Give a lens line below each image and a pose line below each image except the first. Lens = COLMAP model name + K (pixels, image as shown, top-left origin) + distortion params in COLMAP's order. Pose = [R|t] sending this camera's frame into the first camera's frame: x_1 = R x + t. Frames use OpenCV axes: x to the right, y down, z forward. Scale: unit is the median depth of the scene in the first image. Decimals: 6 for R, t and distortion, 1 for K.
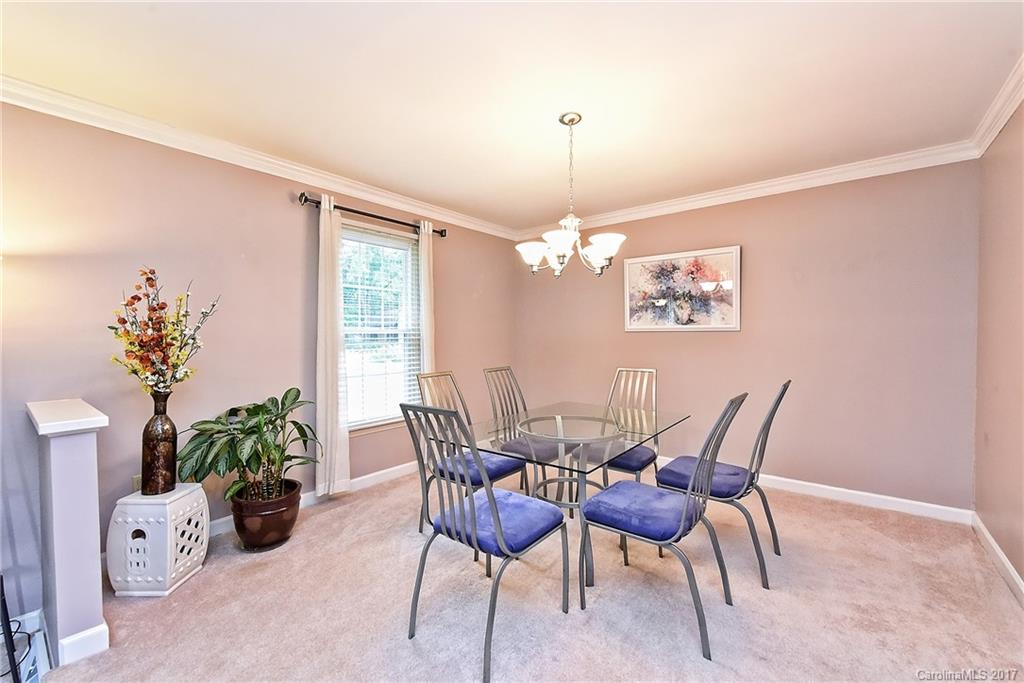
lens RADIAL K [[417.4, 0, 519.9], [0, 417.4, 341.5], [0, 0, 1]] dist [-0.001381, 0.000622]
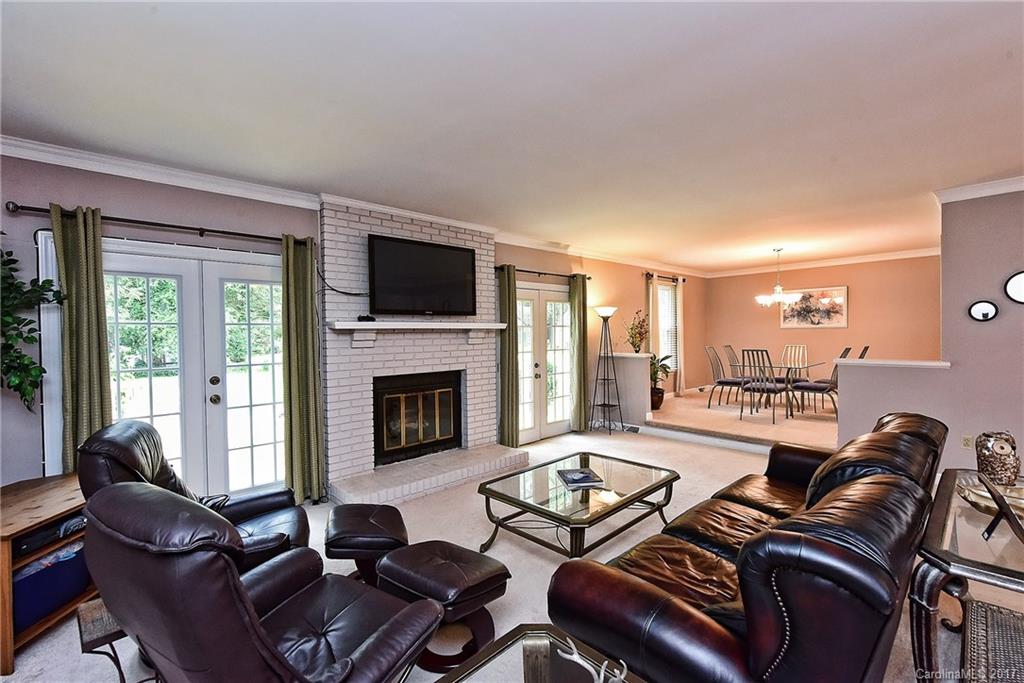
lens RADIAL K [[443.5, 0, 512.3], [0, 443.5, 339.3], [0, 0, 1]] dist [-0.003828, 0.000145]
pose [[0.988941, -0.005044, -0.148226, -0.725116], [0.006552, 0.999932, 0.009685, -0.001553], [0.148167, -0.010549, 0.988906, -1.299130]]
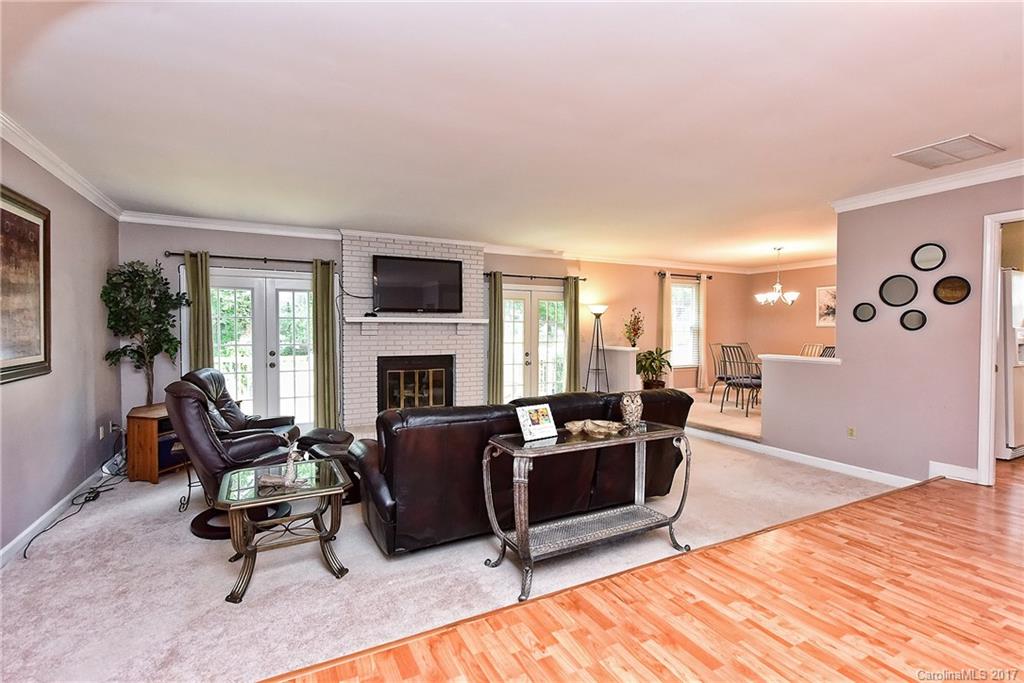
lens RADIAL K [[482.8, 0, 518.0], [0, 482.8, 338.1], [0, 0, 1]] dist [0.002488, 0.000076]
pose [[0.913292, 0.017413, -0.406933, -0.084357], [-0.010367, 0.999756, 0.019512, -0.000872], [0.407173, -0.013601, 0.913250, -1.605497]]
